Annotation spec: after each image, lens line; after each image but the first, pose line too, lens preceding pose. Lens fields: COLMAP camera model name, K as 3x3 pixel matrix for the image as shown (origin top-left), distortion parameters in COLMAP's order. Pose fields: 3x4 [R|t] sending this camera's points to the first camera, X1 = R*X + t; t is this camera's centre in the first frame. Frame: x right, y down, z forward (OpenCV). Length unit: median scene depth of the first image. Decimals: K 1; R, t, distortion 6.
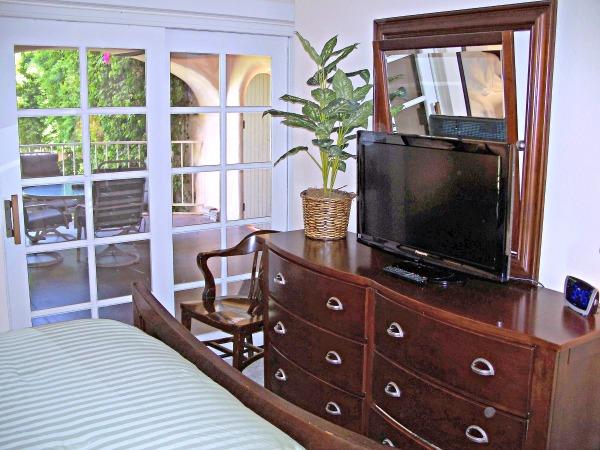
lens RADIAL K [[672.8, 0, 300.0], [0, 672.8, 225.0], [0, 0, 1]] dist [-0.219102, 0.288836]
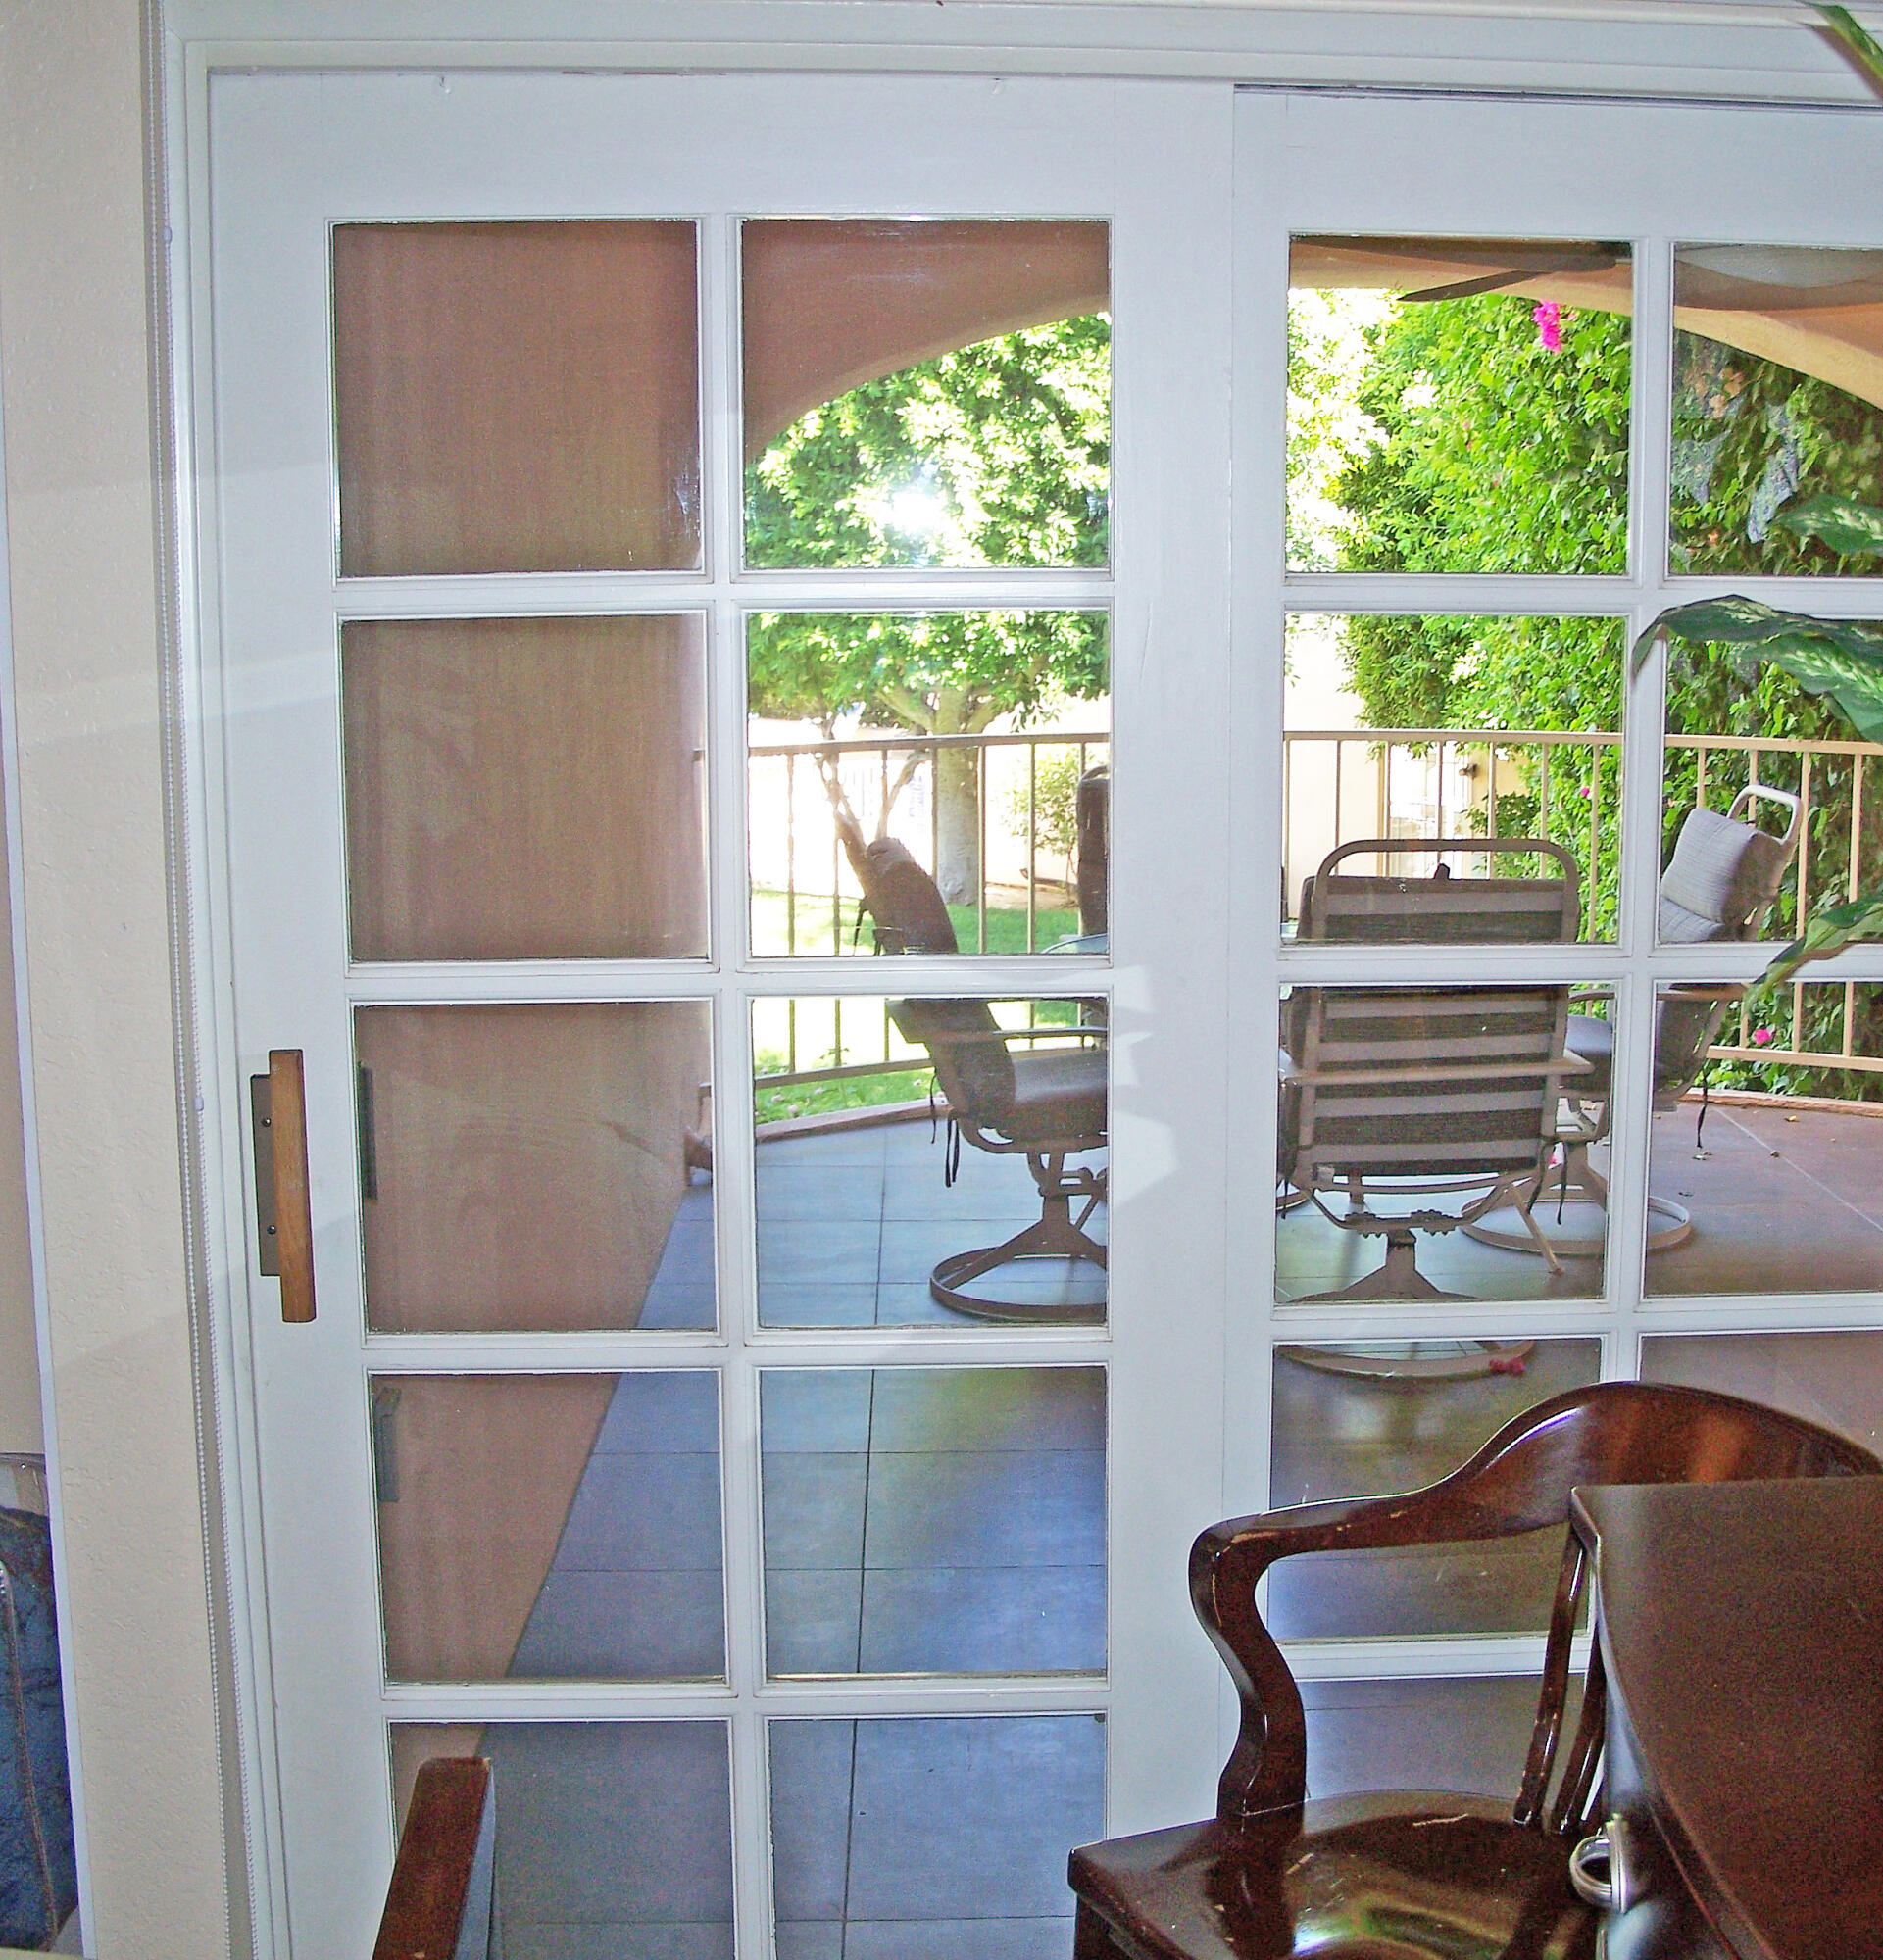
lens RADIAL K [[2957.5, 0, 941.5], [0, 2957.5, 901.3], [0, 0, 1]] dist [-0.434523, 1.306115]
pose [[0.829698, 0.055673, -0.555429, 0.043536], [-0.087842, 0.995639, -0.031422, -0.019889], [0.551258, 0.074861, 0.830970, 0.100742]]
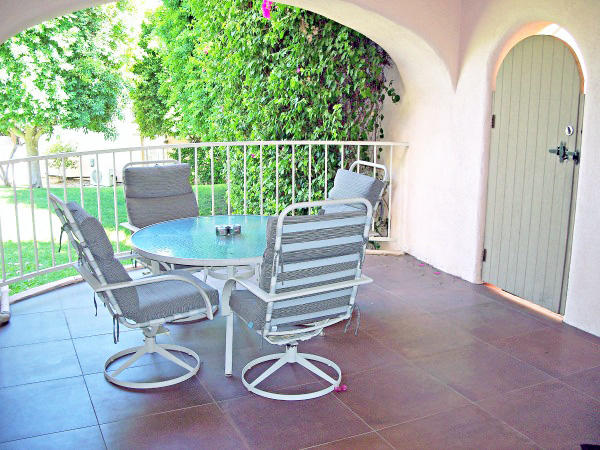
lens RADIAL K [[672.8, 0, 300.0], [0, 672.8, 225.0], [0, 0, 1]] dist [-0.219102, 0.288836]
pose [[0.985222, 0.028317, -0.168925, -0.100975], [-0.023030, 0.999184, 0.033176, -0.047543], [0.169727, -0.028795, 0.985070, 0.252191]]
